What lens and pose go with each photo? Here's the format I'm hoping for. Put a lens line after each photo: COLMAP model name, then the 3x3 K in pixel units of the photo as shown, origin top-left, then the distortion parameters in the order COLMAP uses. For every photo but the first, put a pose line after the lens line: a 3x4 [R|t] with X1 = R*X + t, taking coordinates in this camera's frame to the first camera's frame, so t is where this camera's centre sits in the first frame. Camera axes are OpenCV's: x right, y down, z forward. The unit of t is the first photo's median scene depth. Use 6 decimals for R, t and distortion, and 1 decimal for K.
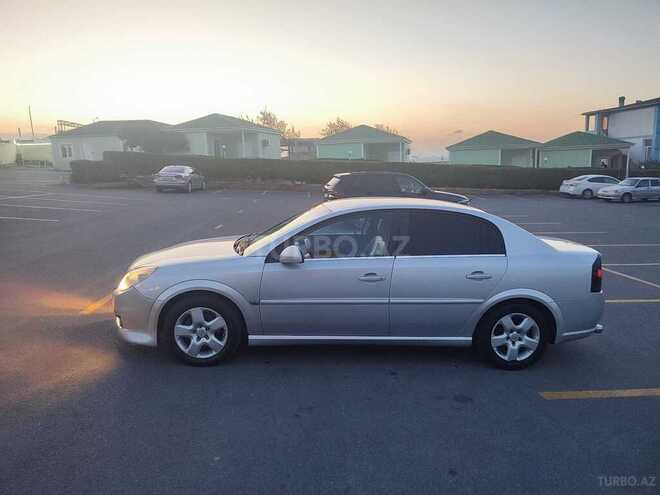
lens RADIAL K [[478.3, 0, 332.2], [0, 478.3, 249.6], [0, 0, 1]] dist [0.020225, -0.006364]
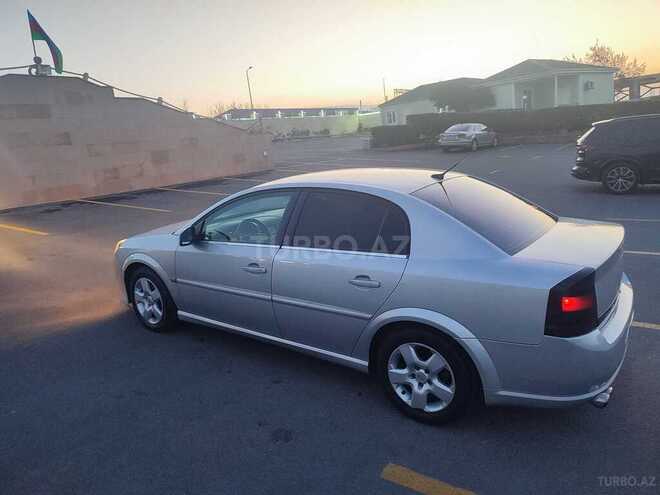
lens RADIAL K [[478.3, 0, 332.2], [0, 478.3, 249.6], [0, 0, 1]] dist [0.020225, -0.006364]
pose [[0.769695, 0.085277, -0.632691, 0.100748], [-0.028454, 0.994636, 0.099446, -0.008955], [0.637777, -0.058541, 0.767993, 0.058401]]
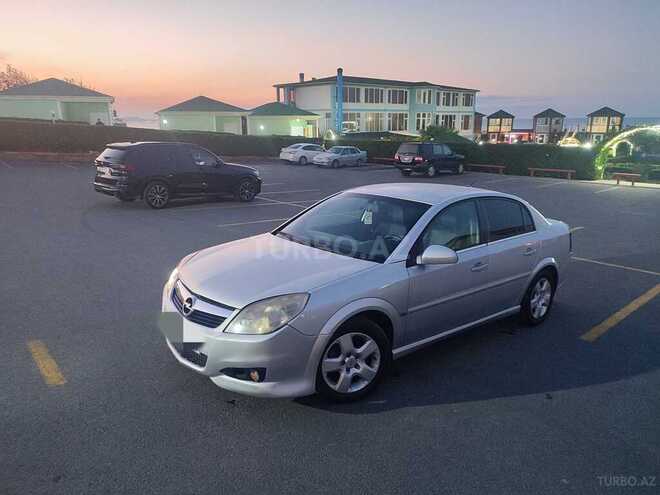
lens RADIAL K [[478.3, 0, 332.2], [0, 478.3, 249.6], [0, 0, 1]] dist [0.020225, -0.006364]
pose [[0.796241, -0.124890, 0.591948, -0.106591], [0.081285, 0.991673, 0.099886, -0.014666], [-0.599493, -0.031417, 0.799763, 0.049790]]
